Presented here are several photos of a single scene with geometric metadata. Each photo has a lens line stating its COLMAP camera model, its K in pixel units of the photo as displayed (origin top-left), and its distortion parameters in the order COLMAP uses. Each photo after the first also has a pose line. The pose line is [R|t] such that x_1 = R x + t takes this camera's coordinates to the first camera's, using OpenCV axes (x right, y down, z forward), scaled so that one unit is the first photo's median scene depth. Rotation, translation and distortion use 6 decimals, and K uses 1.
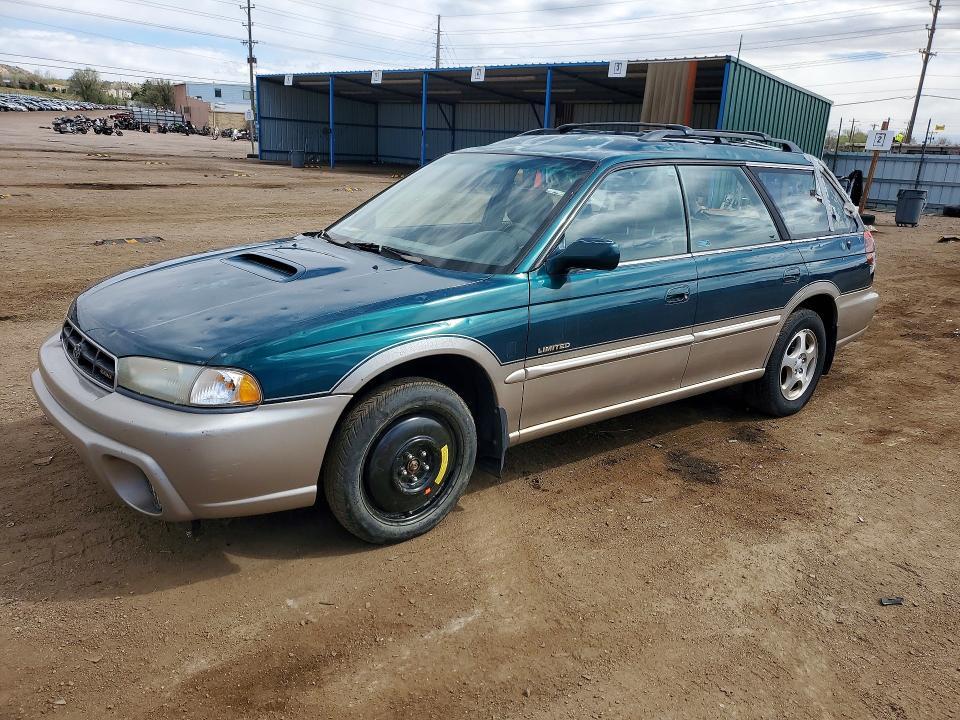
lens RADIAL K [[733.4, 0, 480.0], [0, 733.4, 360.0], [0, 0, 1]] dist [0.010966, 0.005229]
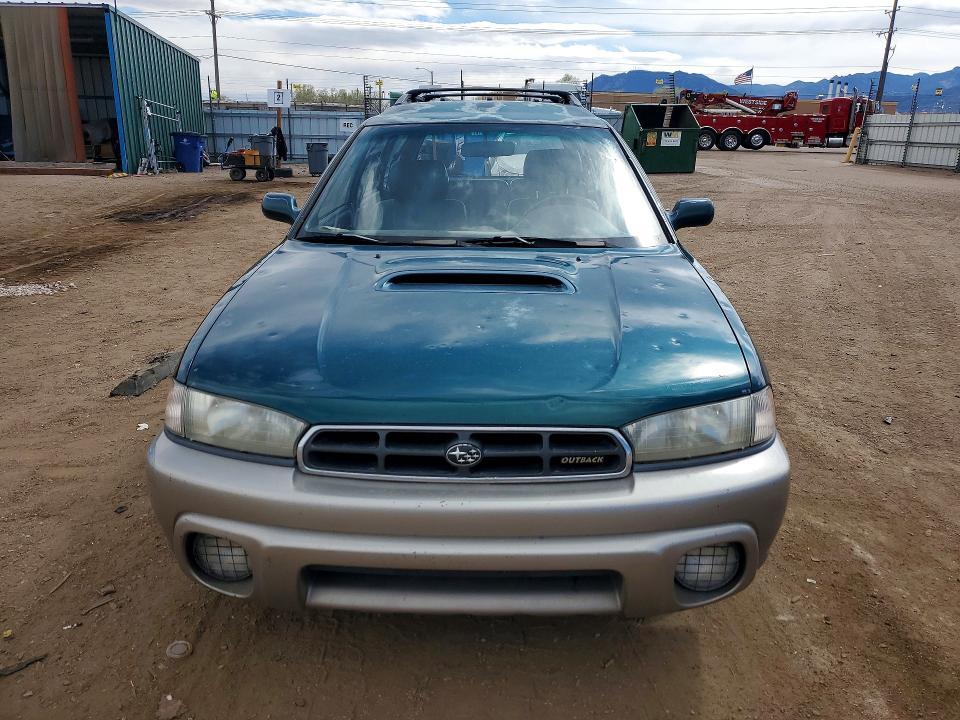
lens RADIAL K [[733.4, 0, 480.0], [0, 733.4, 360.0], [0, 0, 1]] dist [0.010966, 0.005229]
pose [[0.665634, -0.258475, 0.700087, -0.104899], [0.221854, 0.964229, 0.145061, -0.019646], [-0.712539, 0.058760, 0.699168, 0.059043]]
